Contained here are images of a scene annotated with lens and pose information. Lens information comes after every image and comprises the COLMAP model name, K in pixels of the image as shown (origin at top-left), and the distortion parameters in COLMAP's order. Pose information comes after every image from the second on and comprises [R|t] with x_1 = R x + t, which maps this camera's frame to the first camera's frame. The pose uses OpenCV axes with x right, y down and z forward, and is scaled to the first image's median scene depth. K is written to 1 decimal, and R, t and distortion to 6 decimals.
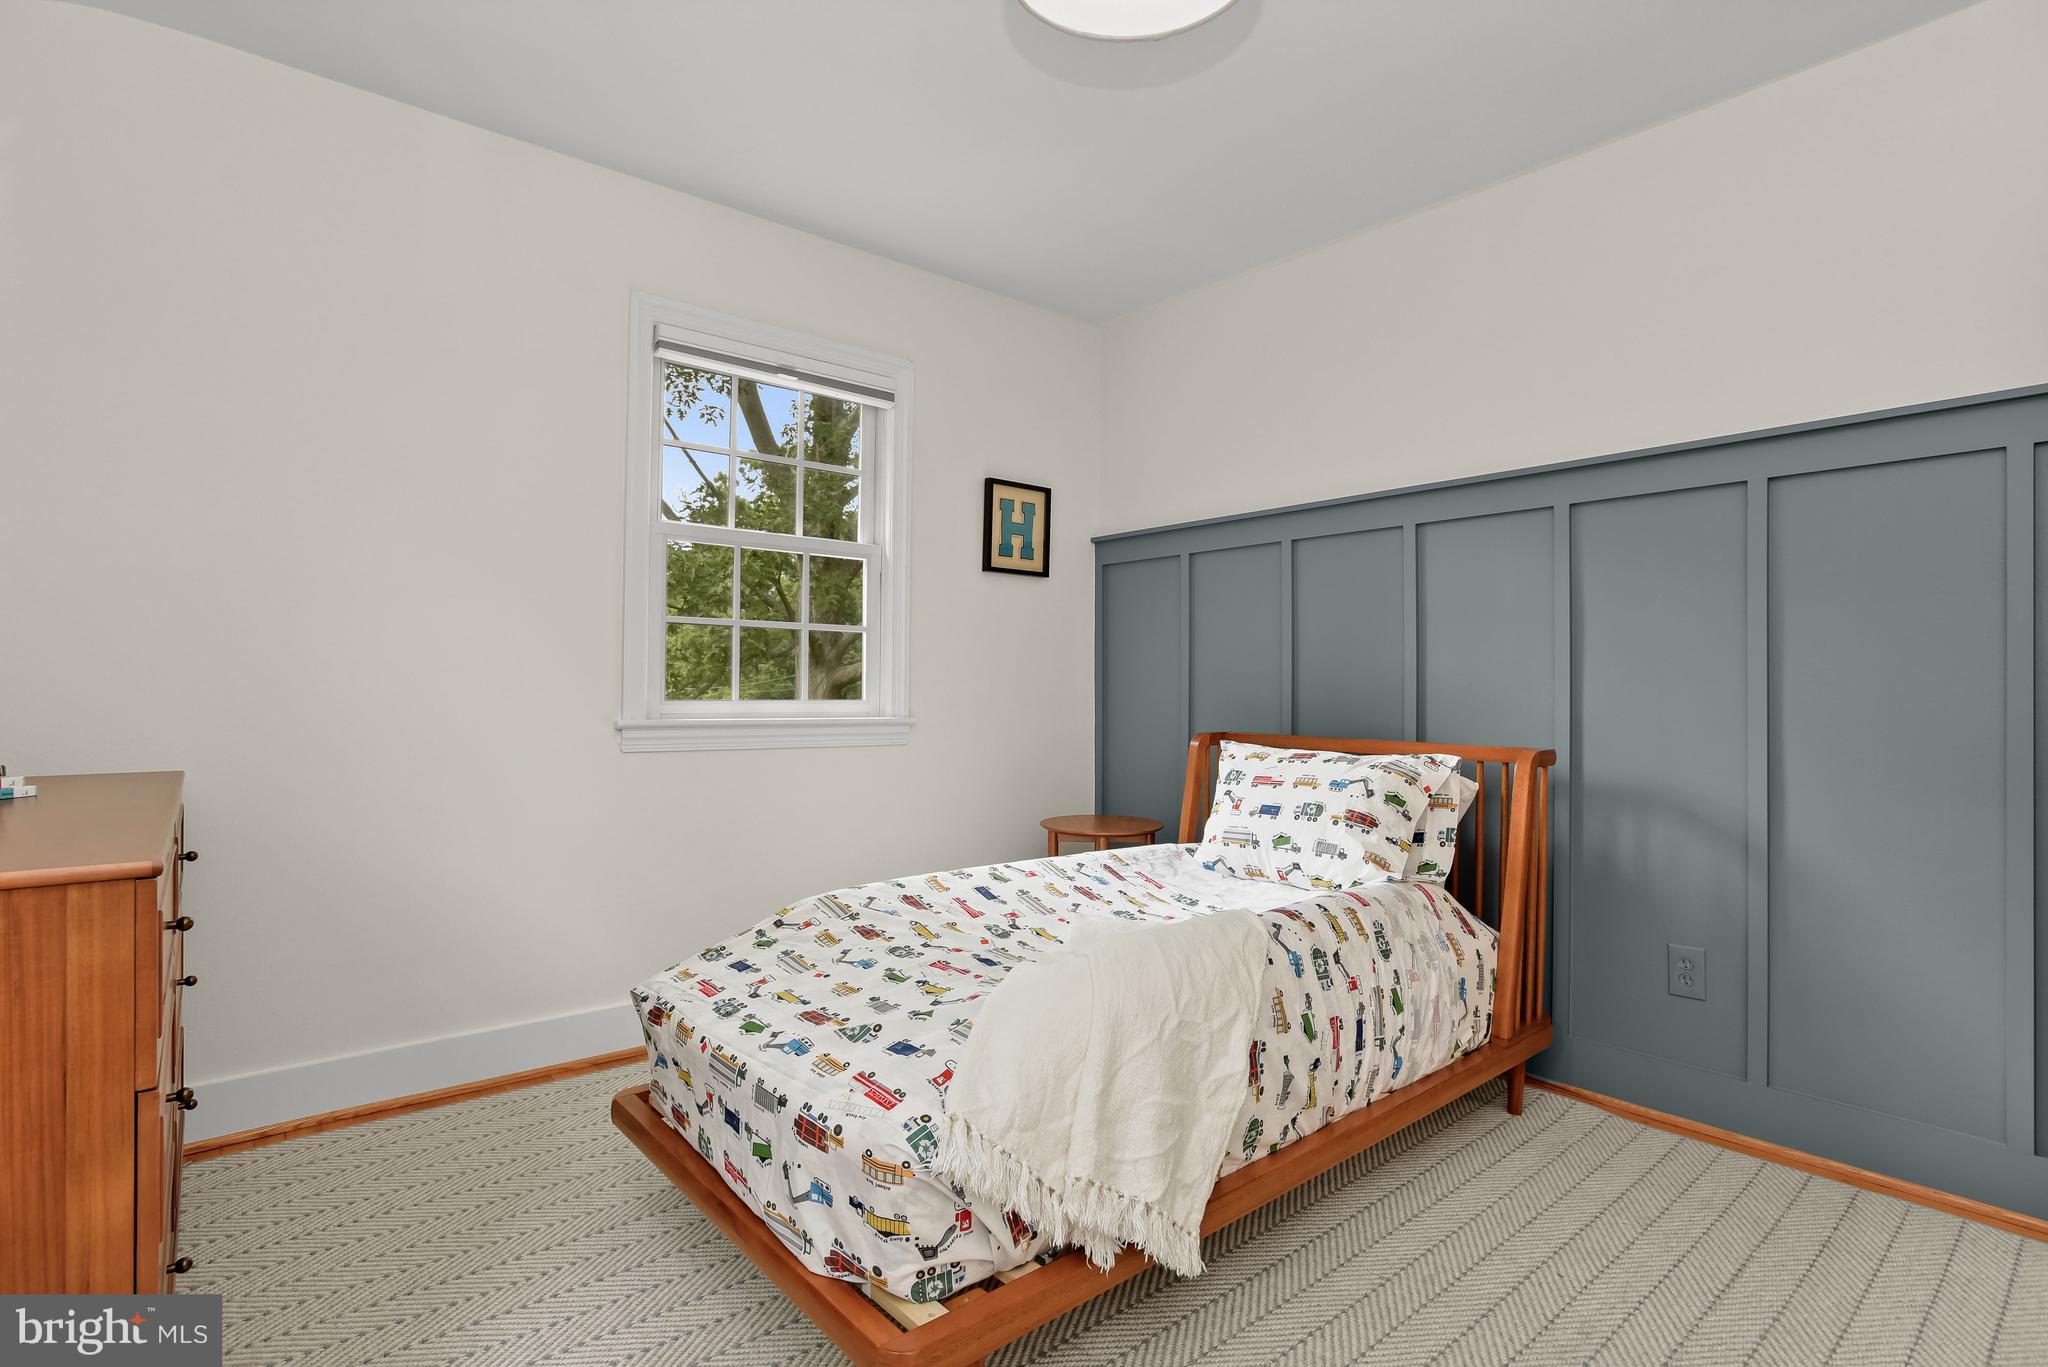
lens RADIAL K [[1015.3, 0, 1032.2], [0, 1015.3, 684.6], [0, 0, 1]] dist [-0.035718, 0.015338]
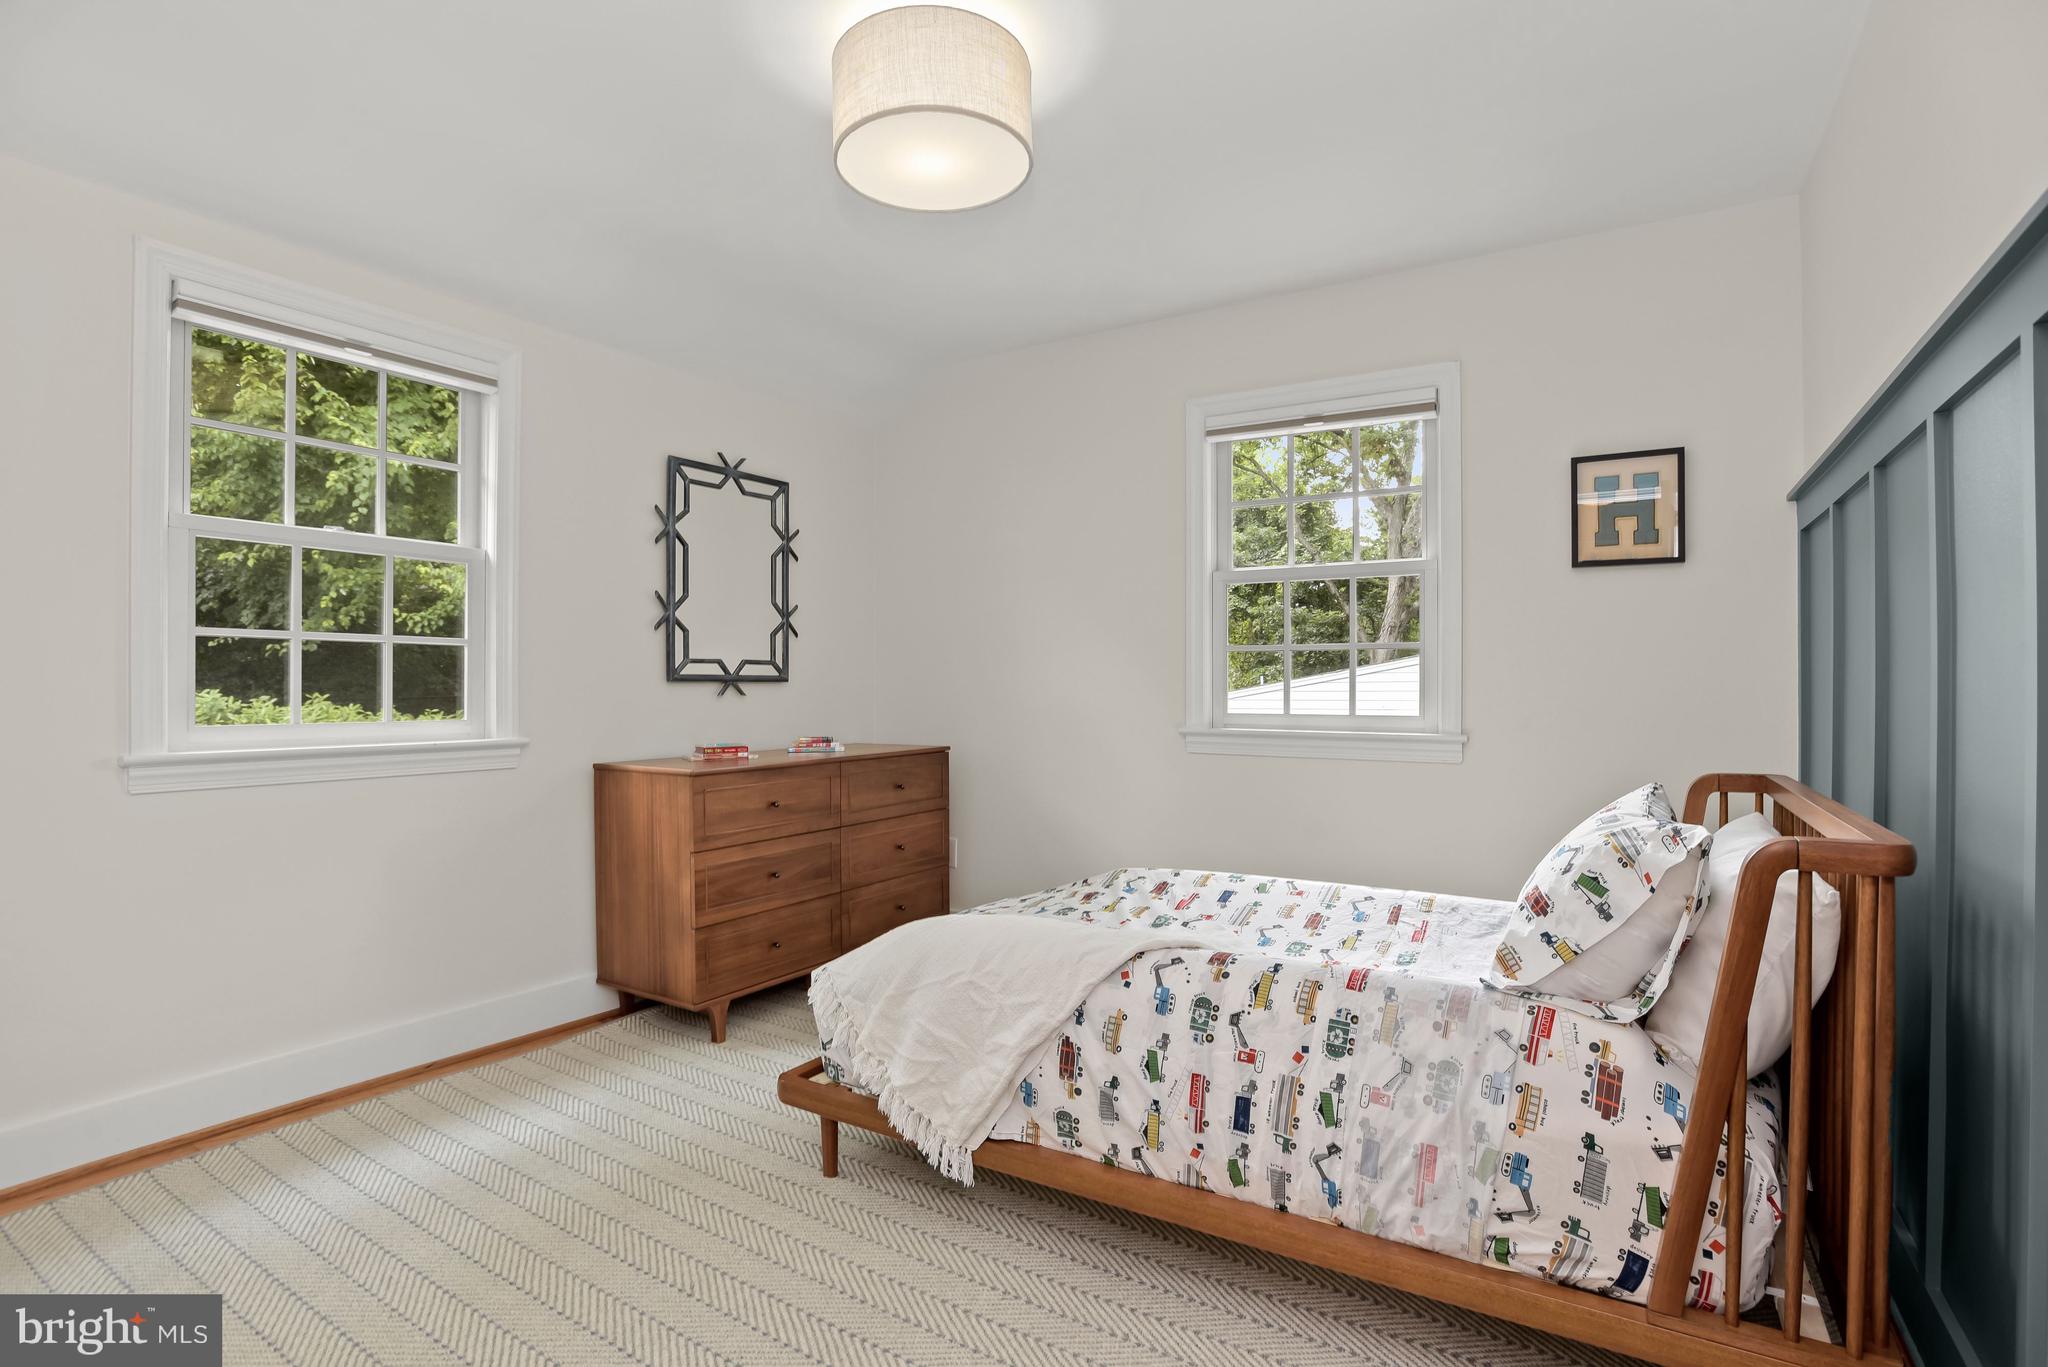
lens RADIAL K [[1015.3, 0, 1039.5], [0, 1015.3, 684.2], [0, 0, 1]] dist [-0.035718, 0.015338]
pose [[0.305450, -0.009053, -0.952165, 1.029463], [0.006346, 0.999952, -0.007472, -0.017974], [0.952187, -0.003760, 0.305492, 0.527902]]
